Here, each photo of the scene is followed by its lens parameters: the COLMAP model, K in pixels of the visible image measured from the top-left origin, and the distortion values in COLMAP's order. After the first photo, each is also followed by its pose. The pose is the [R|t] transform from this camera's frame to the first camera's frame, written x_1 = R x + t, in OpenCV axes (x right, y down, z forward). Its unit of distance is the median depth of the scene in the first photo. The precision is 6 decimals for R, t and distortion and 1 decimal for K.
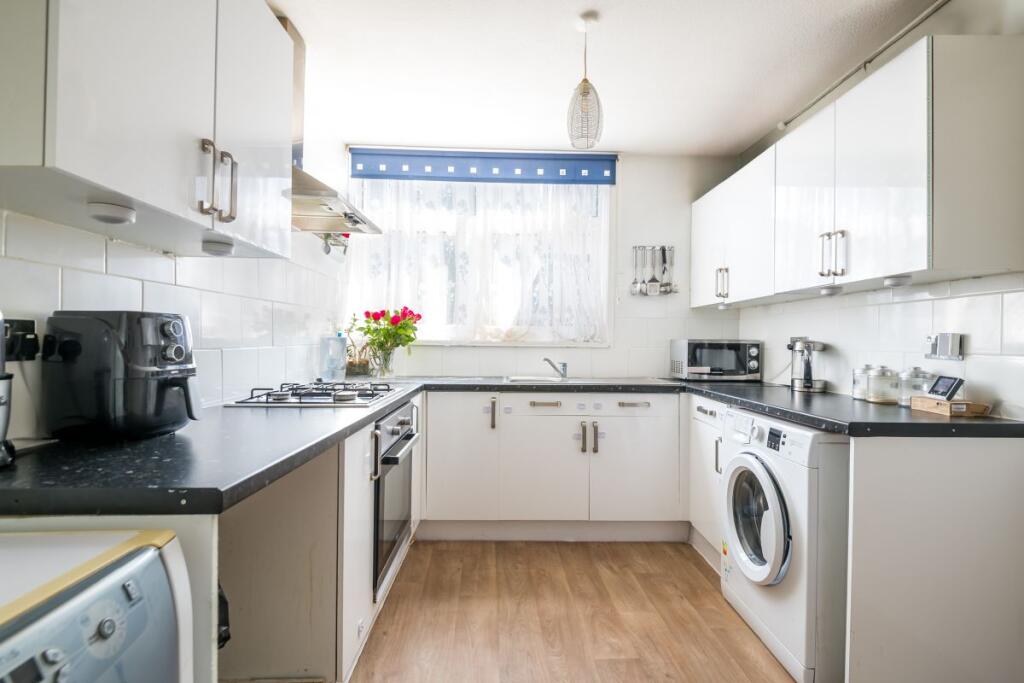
lens RADIAL K [[467.4, 0, 514.9], [0, 467.4, 343.1], [0, 0, 1]] dist [0.013196, -0.011160]
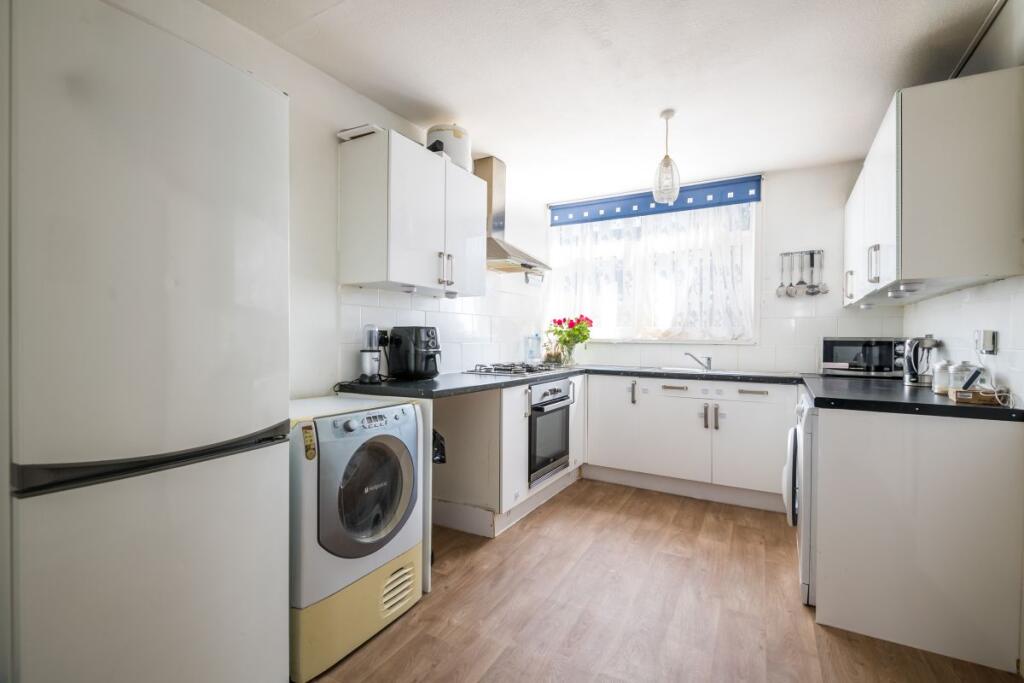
lens RADIAL K [[467.4, 0, 523.1], [0, 467.4, 343.3], [0, 0, 1]] dist [0.013196, -0.011160]
pose [[0.858917, 0.001935, -0.512111, 0.369853], [-0.001381, 0.999998, 0.001462, 0.006216], [0.512113, -0.000549, 0.858918, -0.328944]]
